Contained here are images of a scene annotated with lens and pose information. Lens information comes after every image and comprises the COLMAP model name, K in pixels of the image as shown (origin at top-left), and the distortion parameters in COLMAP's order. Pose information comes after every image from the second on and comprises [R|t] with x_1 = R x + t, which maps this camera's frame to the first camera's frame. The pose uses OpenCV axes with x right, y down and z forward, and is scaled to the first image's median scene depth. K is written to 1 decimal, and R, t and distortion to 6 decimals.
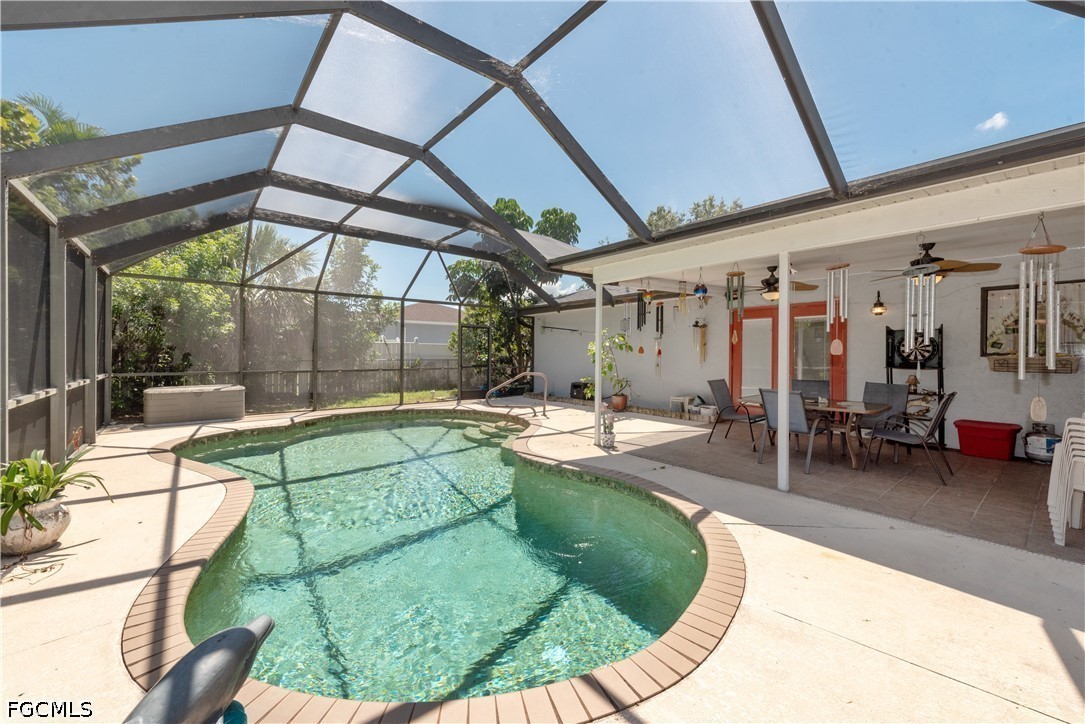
lens RADIAL K [[428.7, 0, 540.8], [0, 428.7, 355.8], [0, 0, 1]] dist [0.014331, -0.004191]
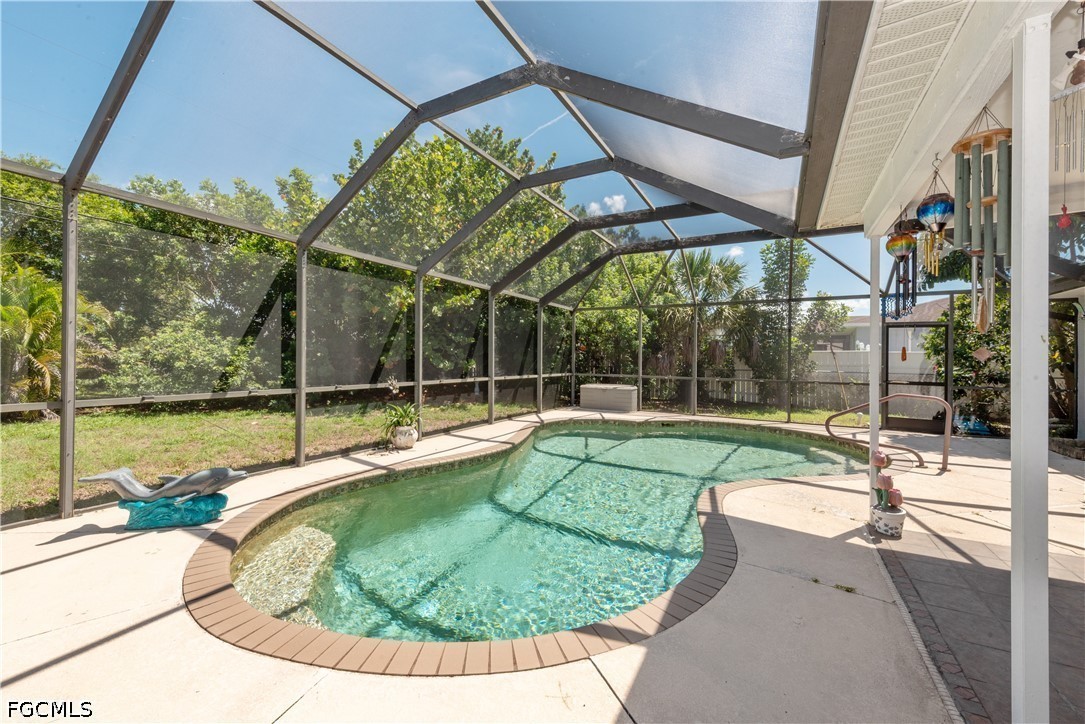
lens RADIAL K [[428.7, 0, 545.4], [0, 428.7, 358.7], [0, 0, 1]] dist [0.014331, -0.004191]
pose [[0.373257, 0.000664, -0.927728, 0.355176], [-0.016492, 0.999846, -0.005920, -0.000158], [0.927581, 0.017509, 0.373211, 0.277144]]
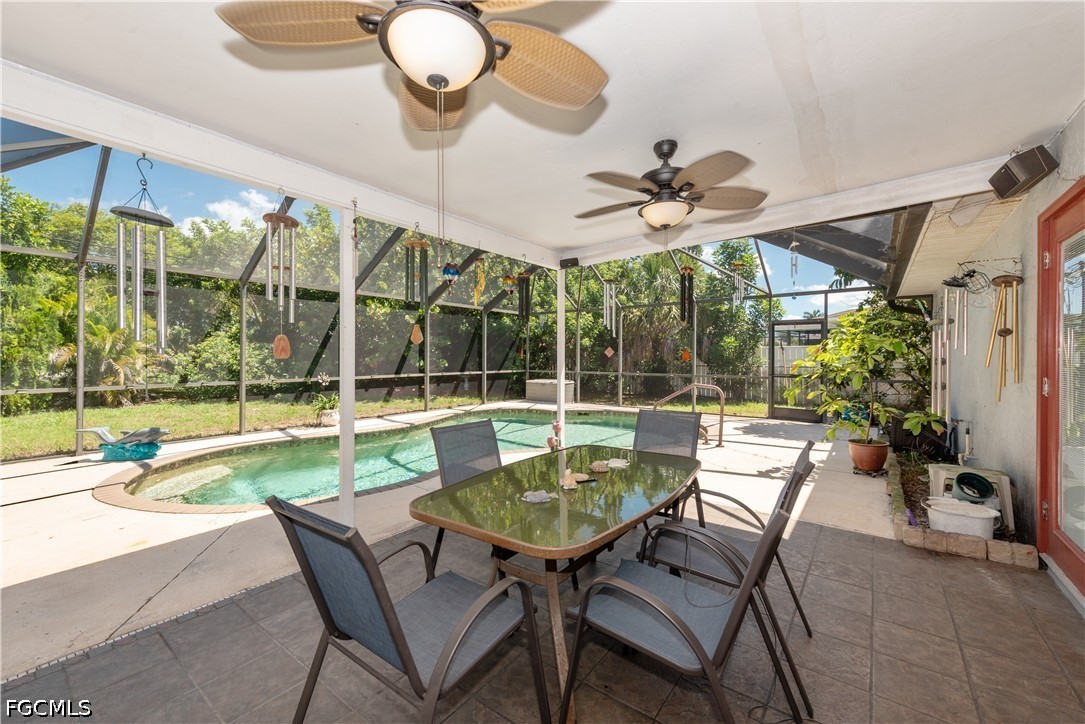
lens RADIAL K [[428.7, 0, 541.0], [0, 428.7, 358.1], [0, 0, 1]] dist [0.014331, -0.004191]
pose [[0.225491, -0.001407, -0.974244, 0.636925], [-0.003709, 0.999990, -0.002303, -0.002422], [0.974238, 0.004132, 0.225483, 0.563596]]
